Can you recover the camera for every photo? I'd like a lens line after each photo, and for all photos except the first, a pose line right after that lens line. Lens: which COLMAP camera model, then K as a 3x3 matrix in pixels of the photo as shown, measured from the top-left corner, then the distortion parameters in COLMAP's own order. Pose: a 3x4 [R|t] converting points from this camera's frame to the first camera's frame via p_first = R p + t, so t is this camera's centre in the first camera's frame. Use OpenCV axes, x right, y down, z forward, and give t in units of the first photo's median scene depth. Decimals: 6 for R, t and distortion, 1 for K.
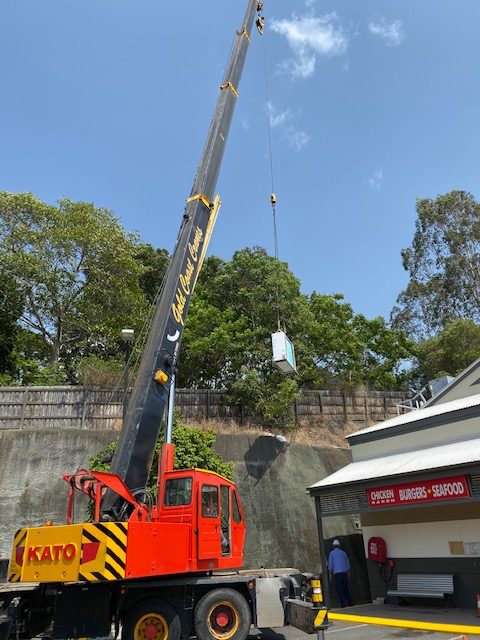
lens RADIAL K [[497.1, 0, 226.3], [0, 497.1, 323.5], [0, 0, 1]] dist [0.016598, 0.001872]
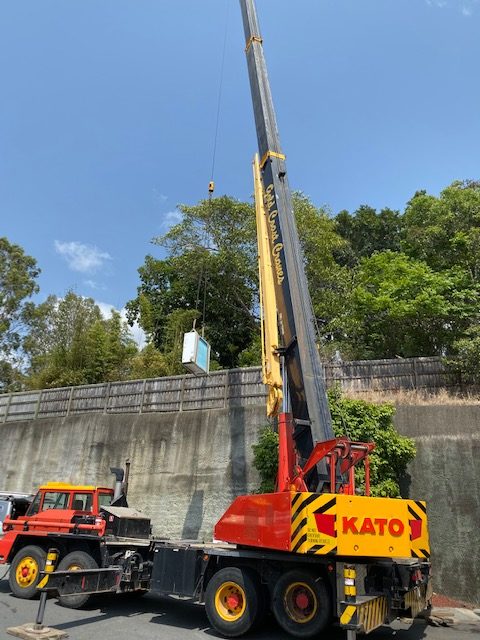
lens RADIAL K [[497.1, 0, 226.3], [0, 497.1, 323.5], [0, 0, 1]] dist [0.016598, 0.001872]
pose [[0.848040, -0.125338, -0.514897, 0.195774], [0.147706, 0.989028, 0.002520, 0.027157], [0.508932, -0.078191, 0.857248, 0.080347]]
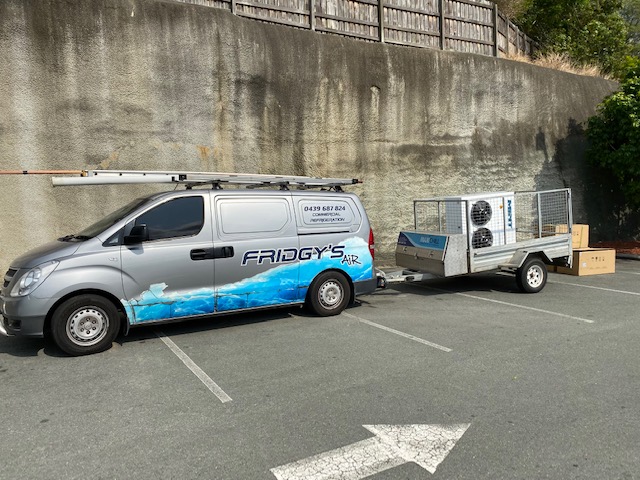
lens RADIAL K [[497.1, 0, 320.0], [0, 497.1, 240.0], [0, 0, 1]] dist [0.016598, 0.001872]
pose [[0.907472, -0.036101, 0.418558, -0.983788], [-0.159175, 0.892473, 0.422083, 0.193568], [-0.388789, -0.449653, 0.804149, 0.366552]]
